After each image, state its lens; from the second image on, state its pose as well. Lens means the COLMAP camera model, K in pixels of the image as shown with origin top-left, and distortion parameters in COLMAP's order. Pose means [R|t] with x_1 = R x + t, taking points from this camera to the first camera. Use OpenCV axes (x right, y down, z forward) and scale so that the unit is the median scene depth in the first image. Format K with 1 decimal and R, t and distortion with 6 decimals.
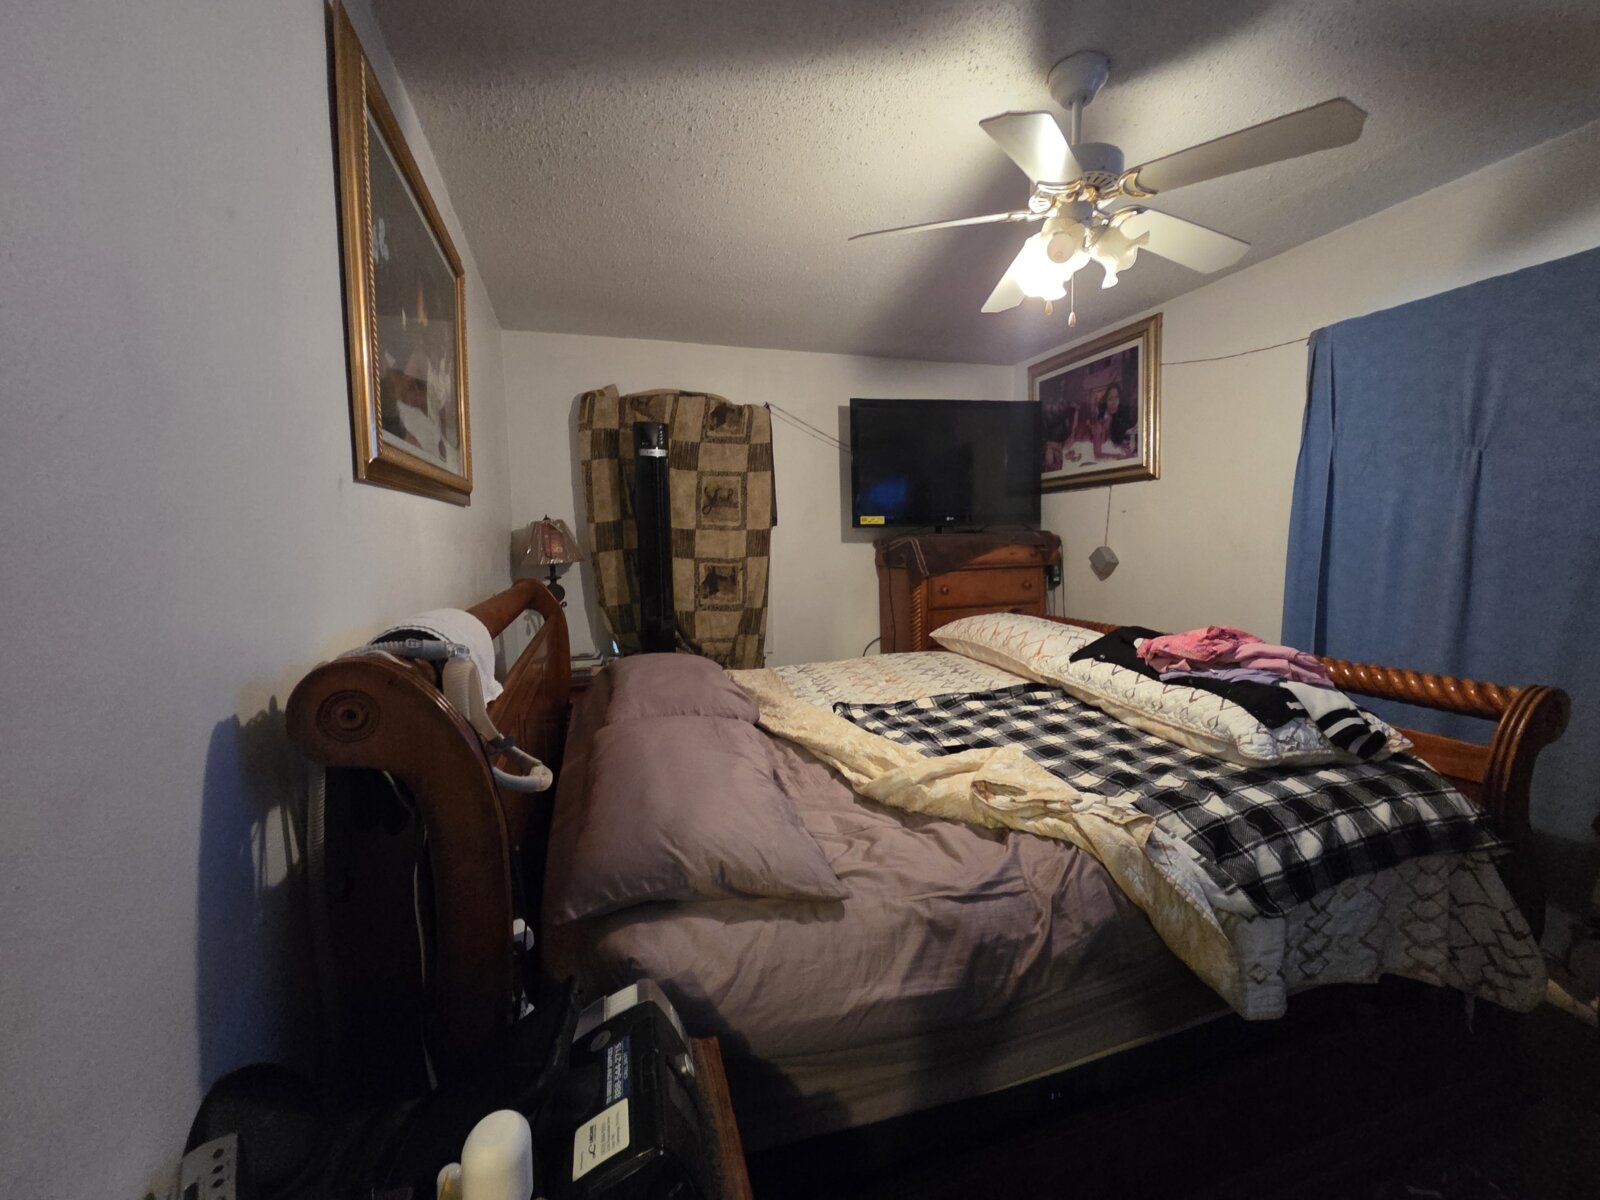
lens RADIAL K [[655.8, 0, 811.7], [0, 655.8, 599.2], [0, 0, 1]] dist [0.004471, -0.000033]
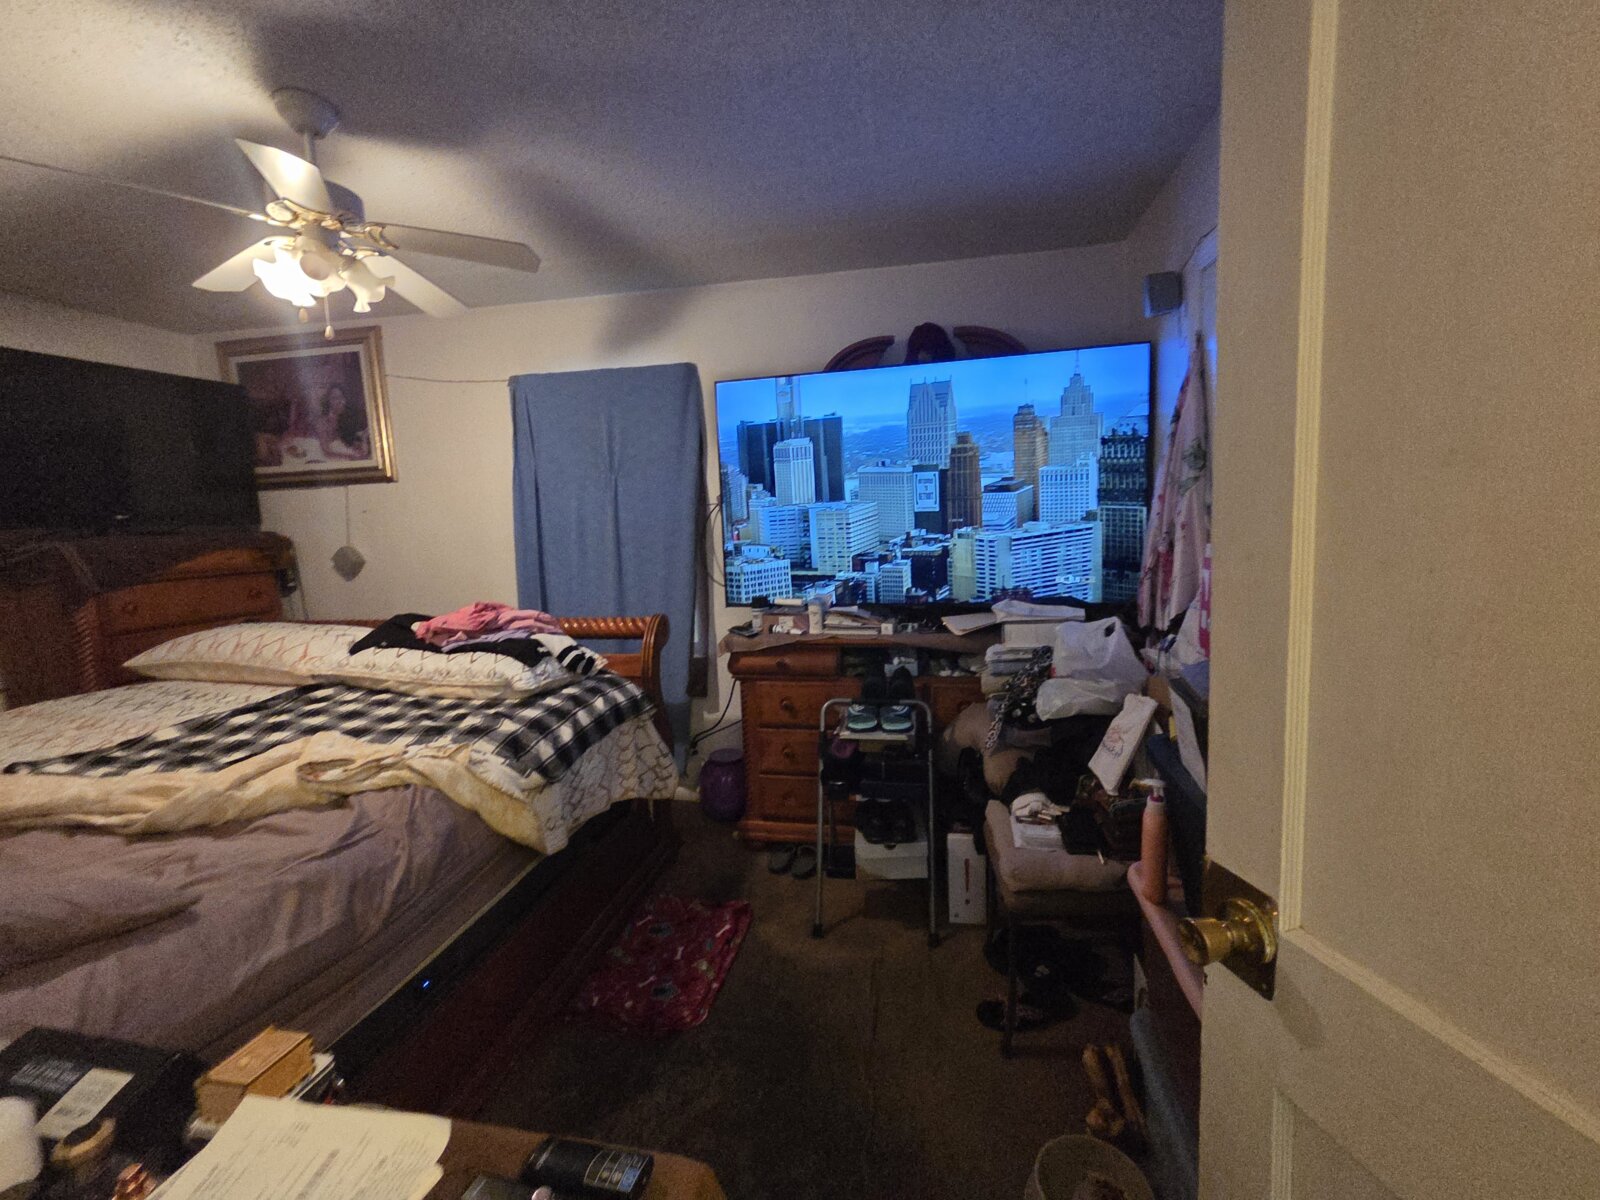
lens RADIAL K [[655.8, 0, 803.6], [0, 655.8, 596.1], [0, 0, 1]] dist [0.004471, -0.000033]
pose [[0.484309, -0.094715, 0.869755, -0.216150], [0.103673, 0.993331, 0.050443, 0.035851], [-0.868733, 0.065740, 0.490899, -0.193261]]
